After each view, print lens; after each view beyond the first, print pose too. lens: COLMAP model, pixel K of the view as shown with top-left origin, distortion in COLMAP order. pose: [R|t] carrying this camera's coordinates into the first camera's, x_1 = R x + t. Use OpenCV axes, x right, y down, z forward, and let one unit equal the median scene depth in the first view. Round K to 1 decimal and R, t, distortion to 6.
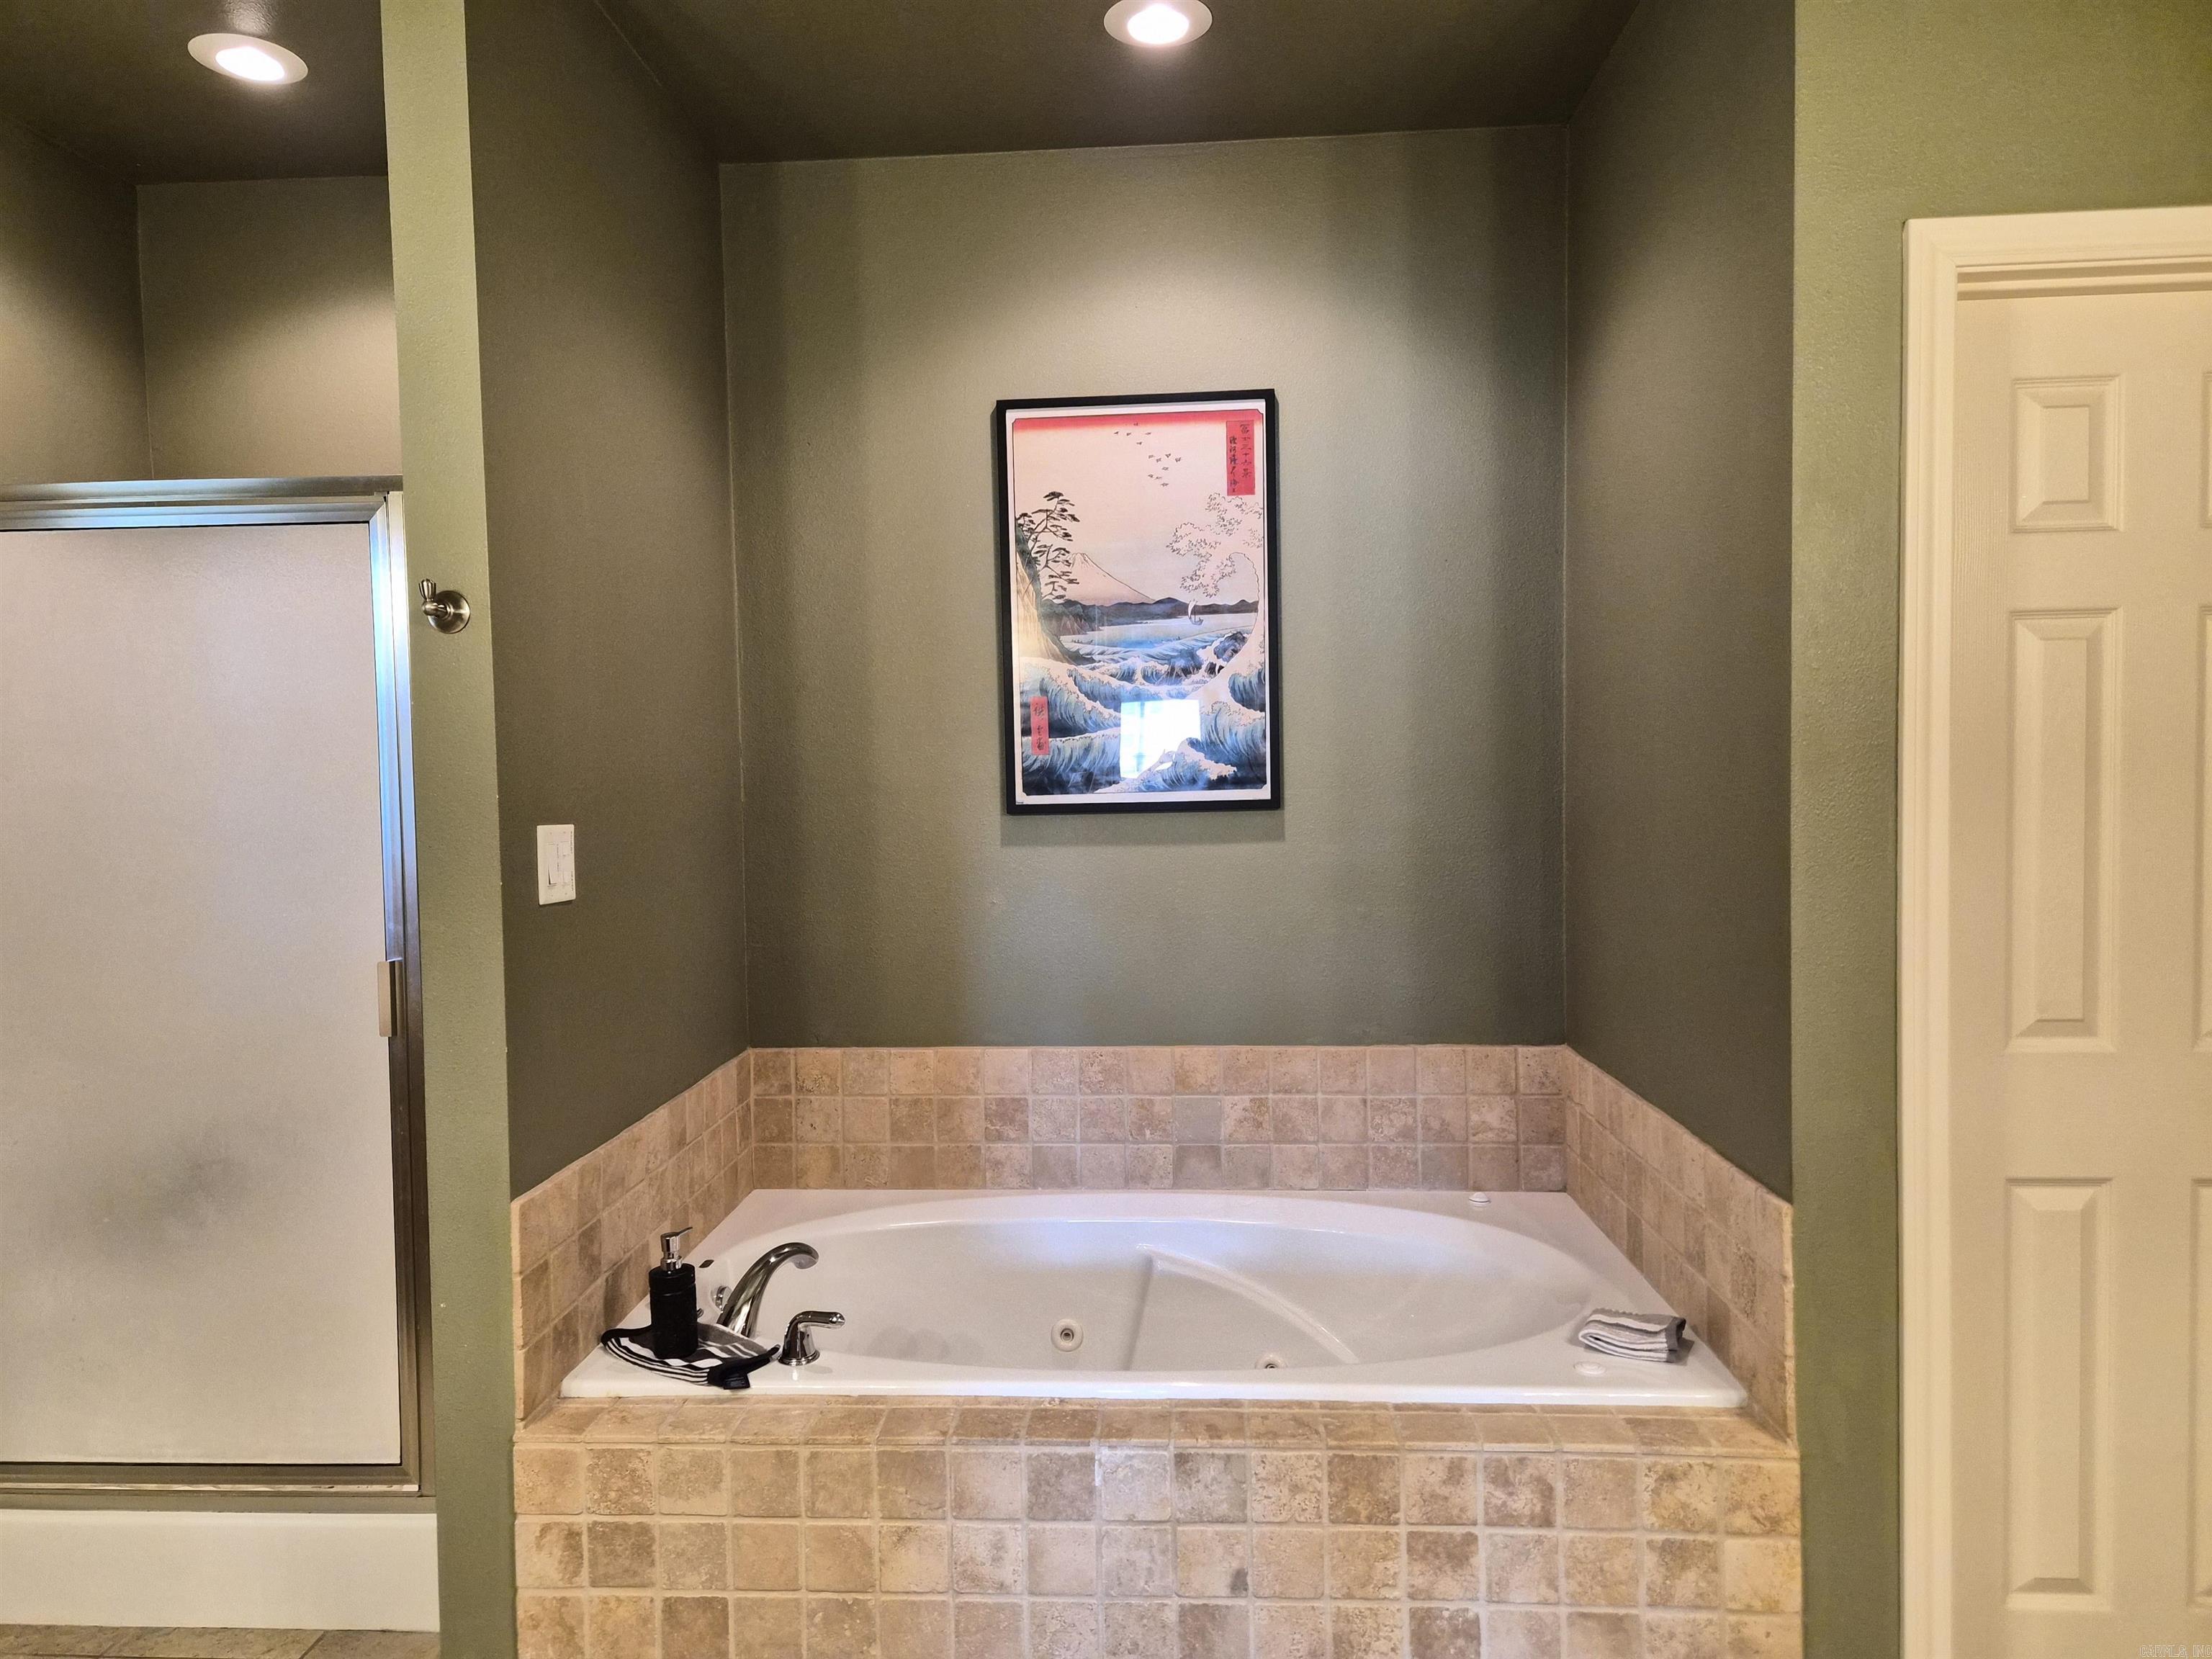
lens RADIAL K [[1483.0, 0, 1102.9], [0, 1483.0, 827.5], [0, 0, 1]] dist [0.069157, -0.060309]
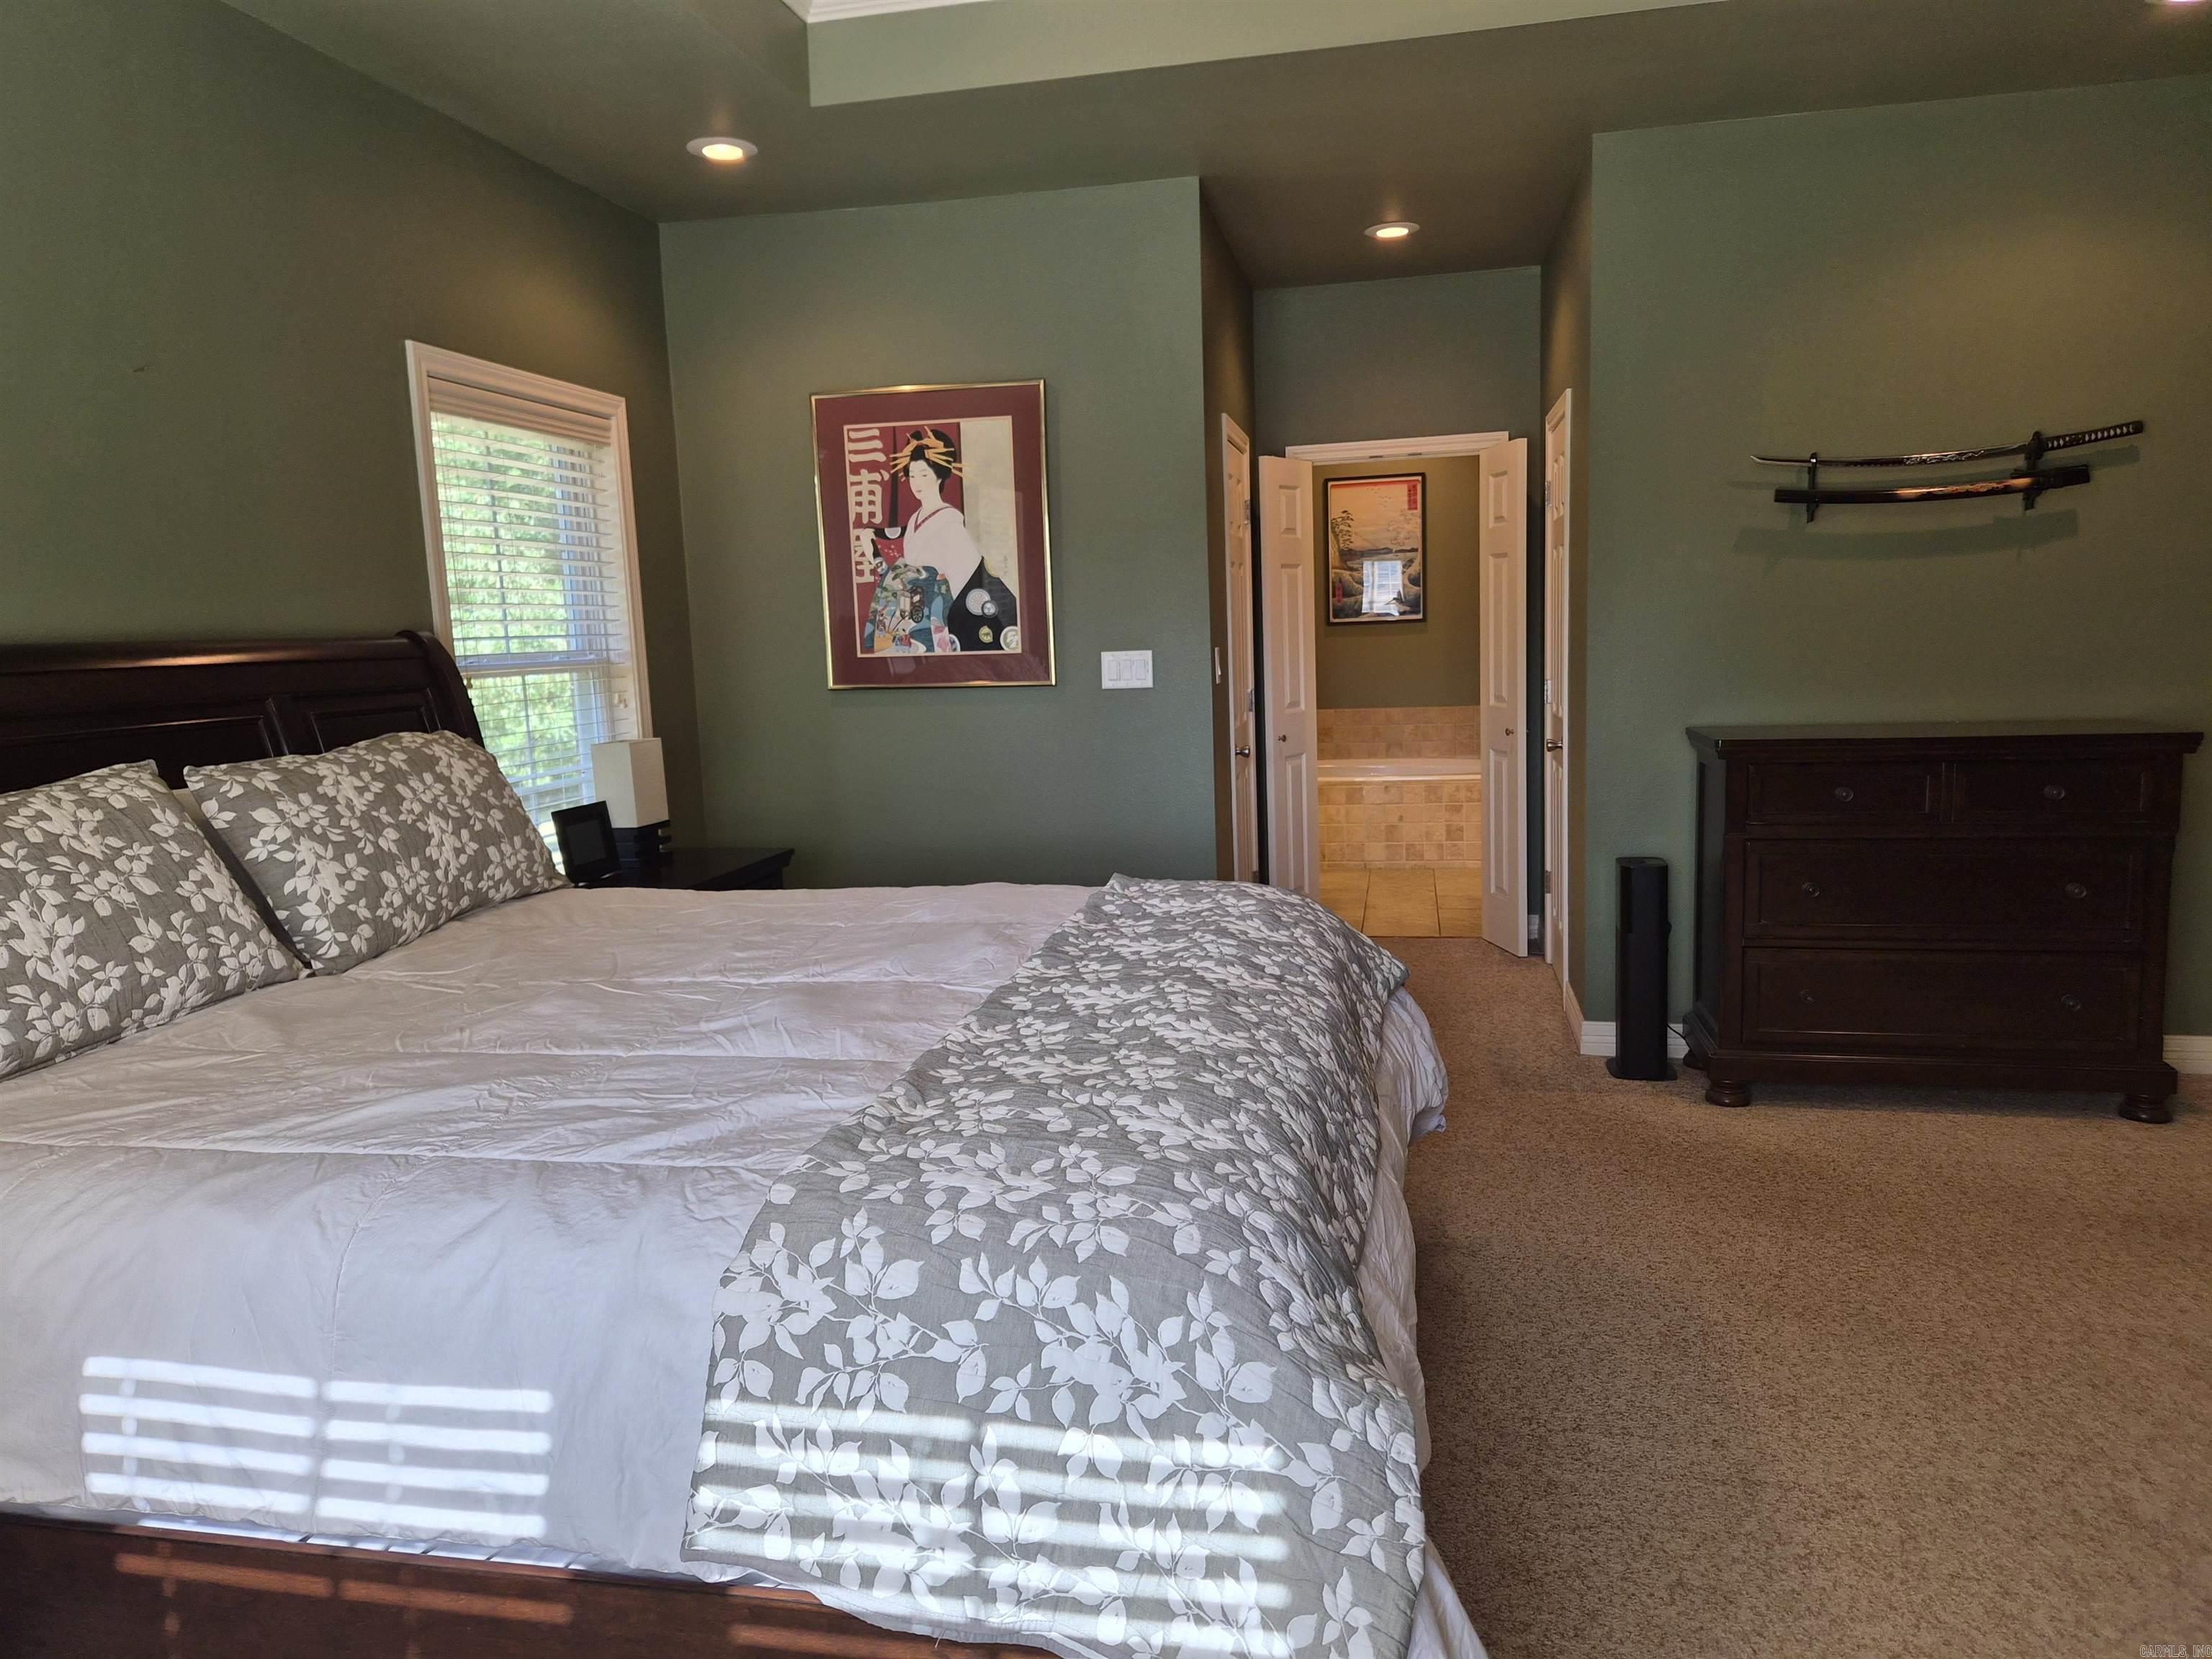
lens RADIAL K [[1483.0, 0, 1106.1], [0, 1483.0, 821.1], [0, 0, 1]] dist [0.069157, -0.060309]
pose [[0.989401, 0.002735, -0.145182, -0.070506], [0.011912, 0.994924, 0.099919, 0.075520], [0.144719, -0.100589, 0.984347, -1.938568]]
